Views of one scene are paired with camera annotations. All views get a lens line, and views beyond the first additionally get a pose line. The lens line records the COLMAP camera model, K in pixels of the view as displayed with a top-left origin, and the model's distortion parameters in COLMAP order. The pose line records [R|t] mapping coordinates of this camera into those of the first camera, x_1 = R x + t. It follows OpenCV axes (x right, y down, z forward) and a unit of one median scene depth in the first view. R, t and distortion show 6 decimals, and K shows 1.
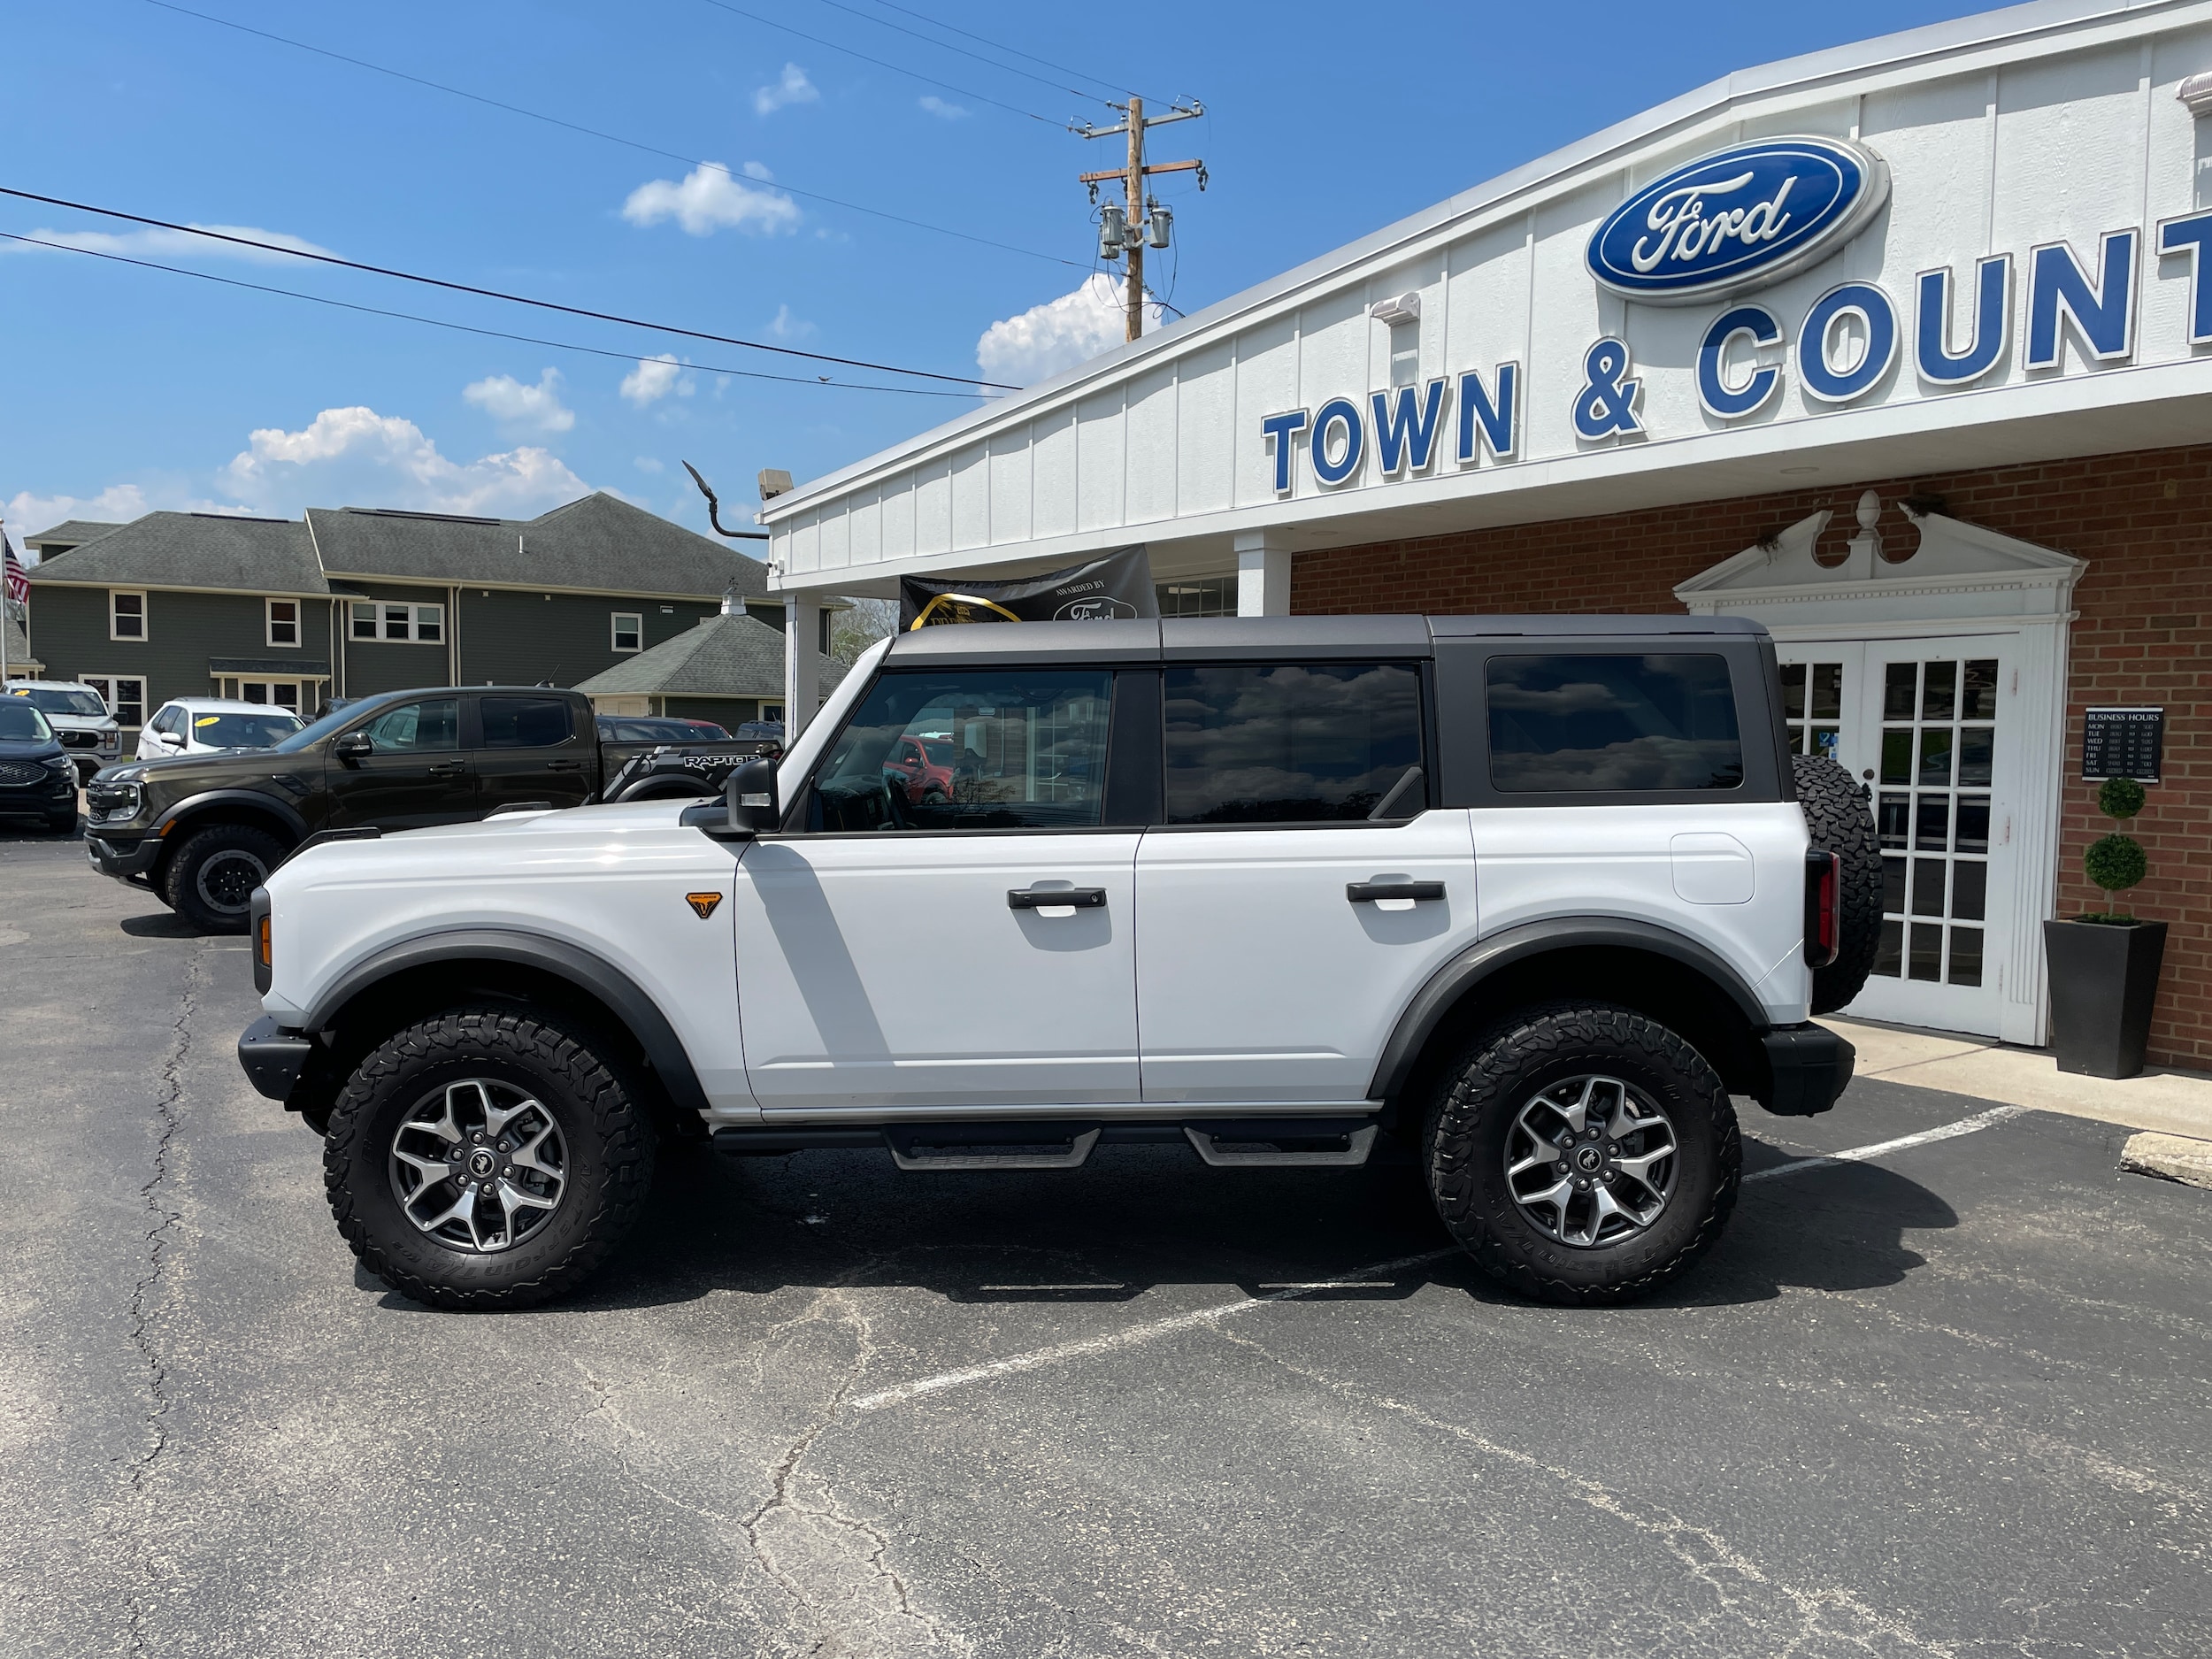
lens RADIAL K [[1652.2, 0, 1094.2], [0, 1652.2, 853.5], [0, 0, 1]] dist [0.100300, -0.117683]
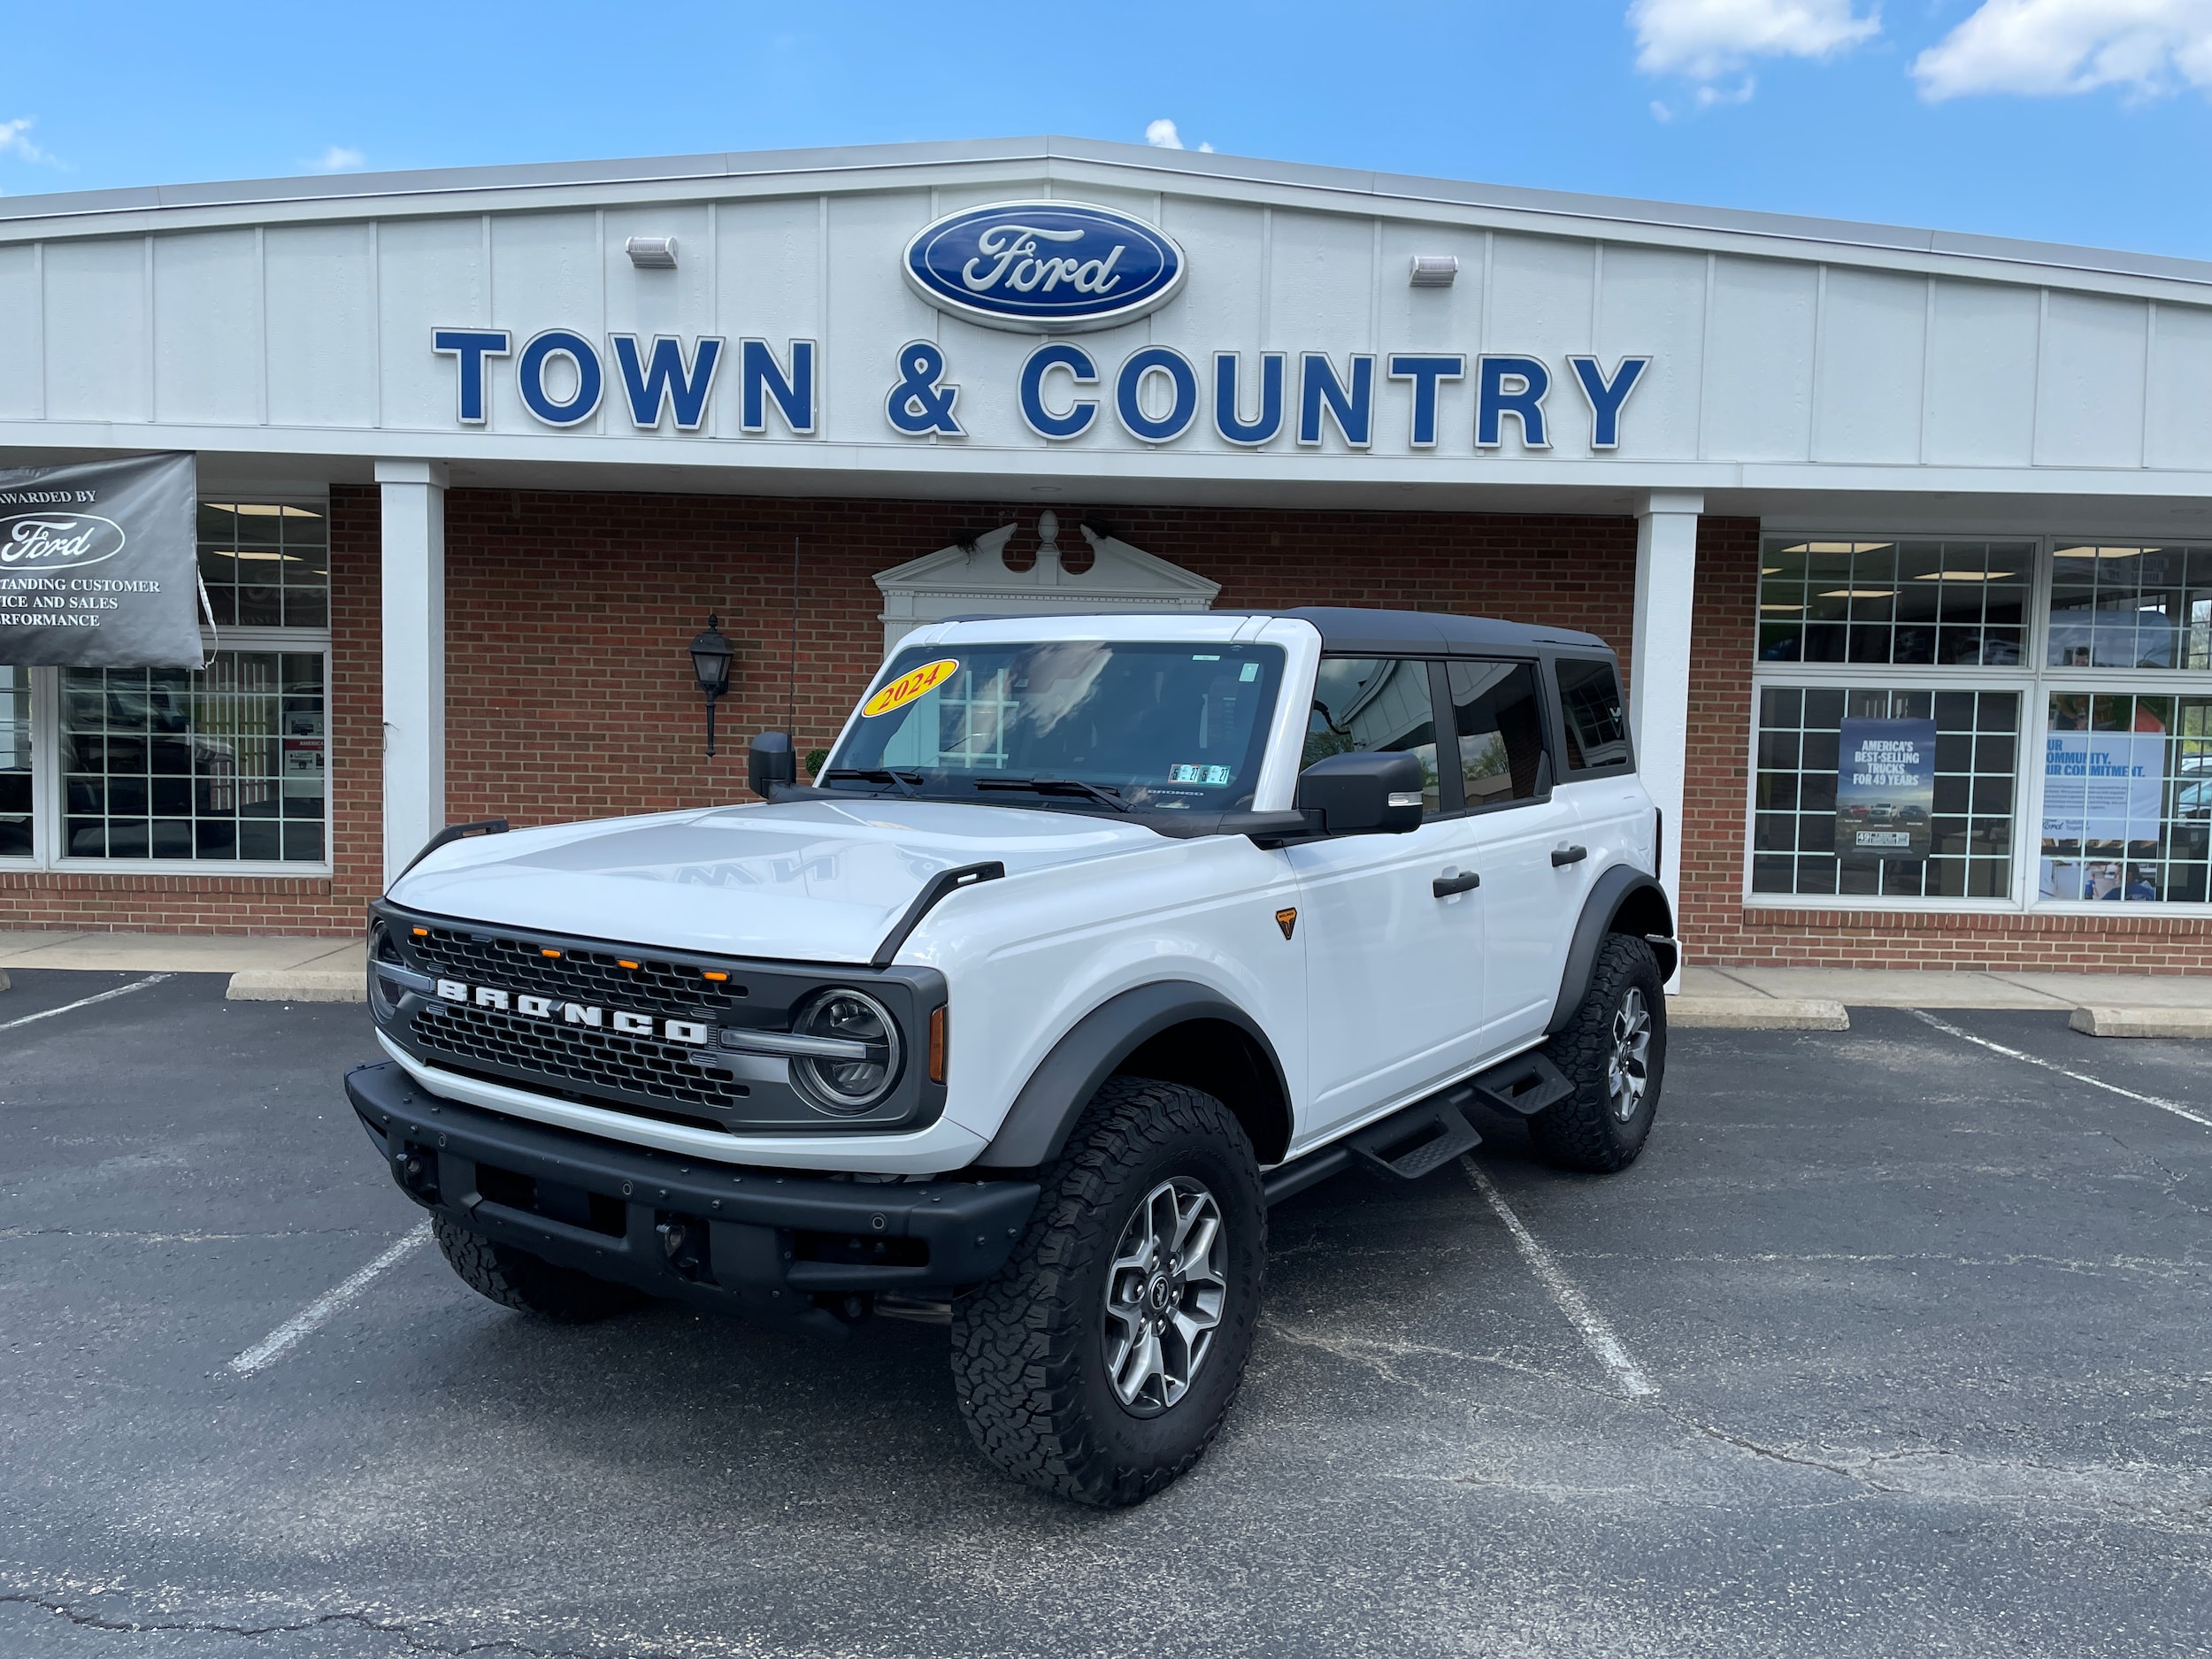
lens RADIAL K [[1644.5, 0, 1106.0], [0, 1644.5, 829.5], [0, 0, 1]] dist [0.099601, -0.120428]
pose [[0.584290, -0.053053, 0.809809, -0.549032], [0.047435, 0.998387, 0.031182, -0.027225], [-0.810158, 0.020194, 0.585864, 0.324251]]
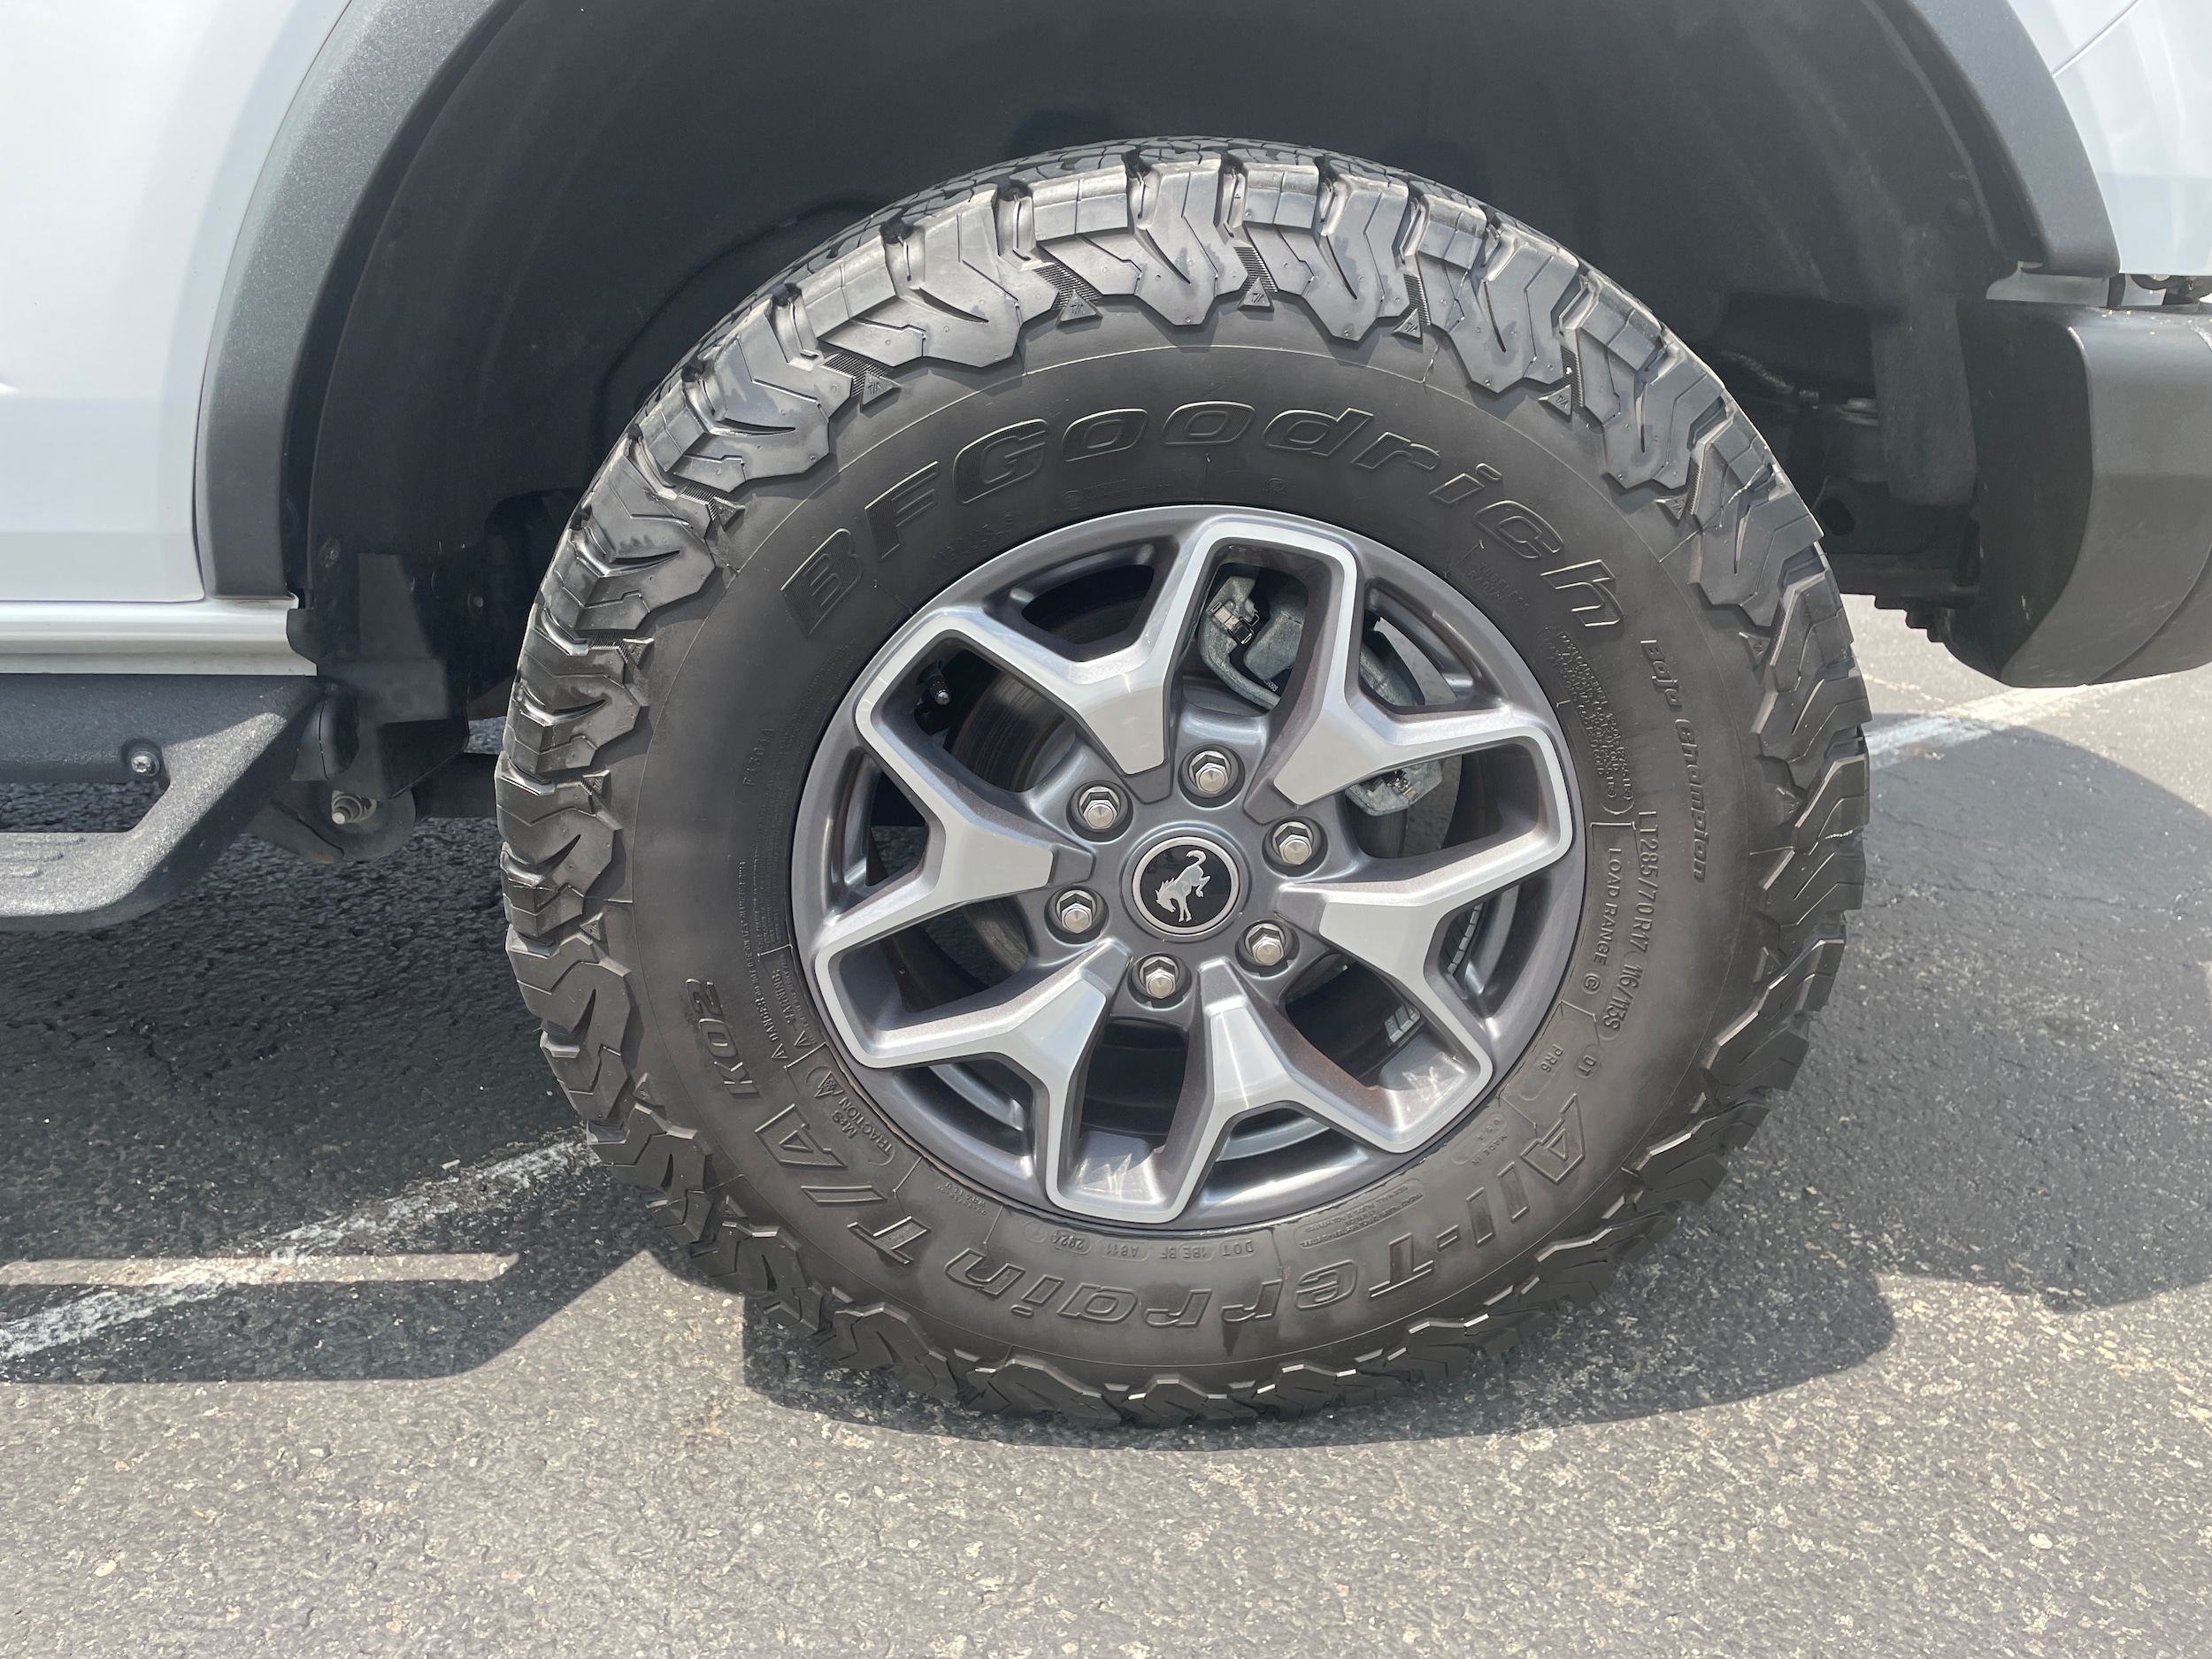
lens RADIAL K [[1652.2, 0, 1094.2], [0, 1652.2, 853.5], [0, 0, 1]] dist [0.100300, -0.117683]
pose [[0.999597, 0.018738, 0.021306, 0.158659], [-0.024619, 0.946076, 0.323008, 0.060771], [-0.014104, -0.323403, 0.946156, 0.448563]]
